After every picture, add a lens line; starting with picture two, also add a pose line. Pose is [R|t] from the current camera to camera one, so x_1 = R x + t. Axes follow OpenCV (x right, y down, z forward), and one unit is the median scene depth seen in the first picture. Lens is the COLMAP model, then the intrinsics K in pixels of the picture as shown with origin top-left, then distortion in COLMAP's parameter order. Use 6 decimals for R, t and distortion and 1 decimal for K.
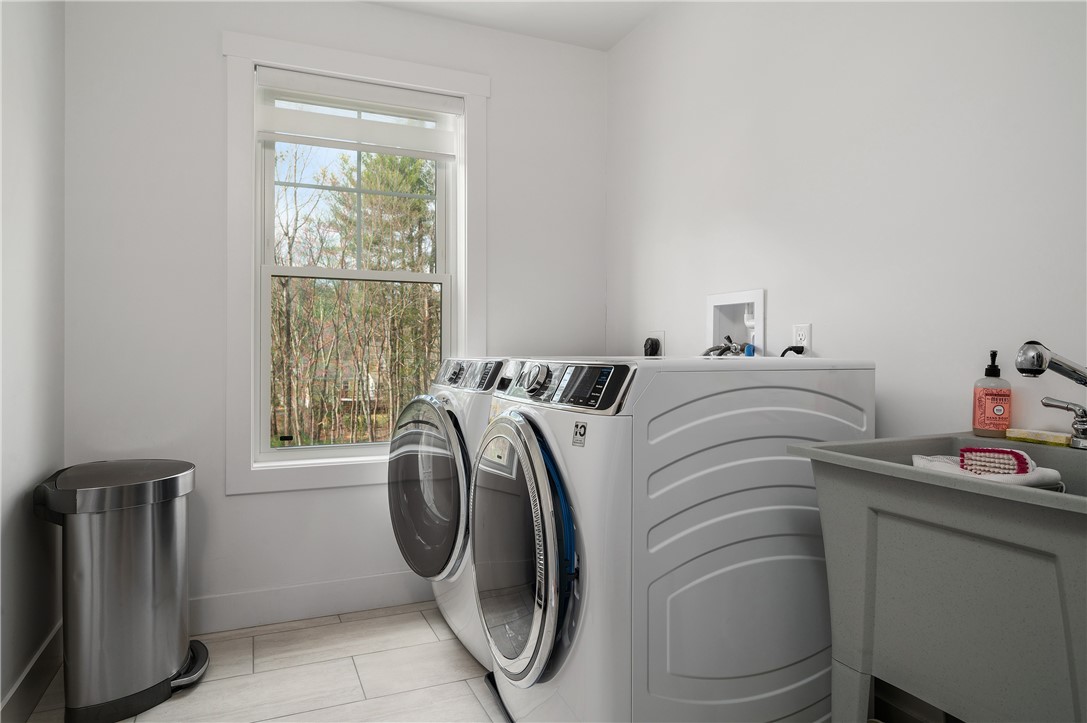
lens RADIAL K [[664.5, 0, 542.5], [0, 664.5, 355.9], [0, 0, 1]] dist [-0.003367, -0.000158]
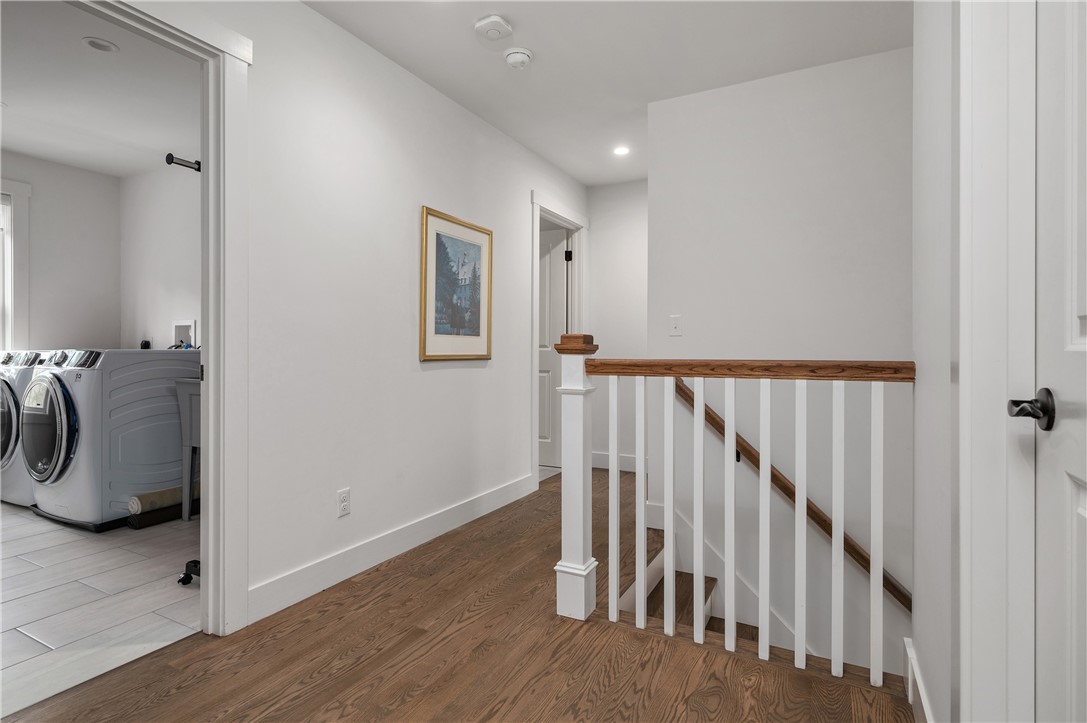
lens RADIAL K [[554.8, 0, 542.1], [0, 554.8, 348.3], [0, 0, 1]] dist [-0.010618, -0.001820]
pose [[0.777717, -0.001211, 0.628613, 0.077651], [0.005682, 0.999971, -0.005104, 0.014362], [-0.628589, 0.007541, 0.777701, -1.281478]]
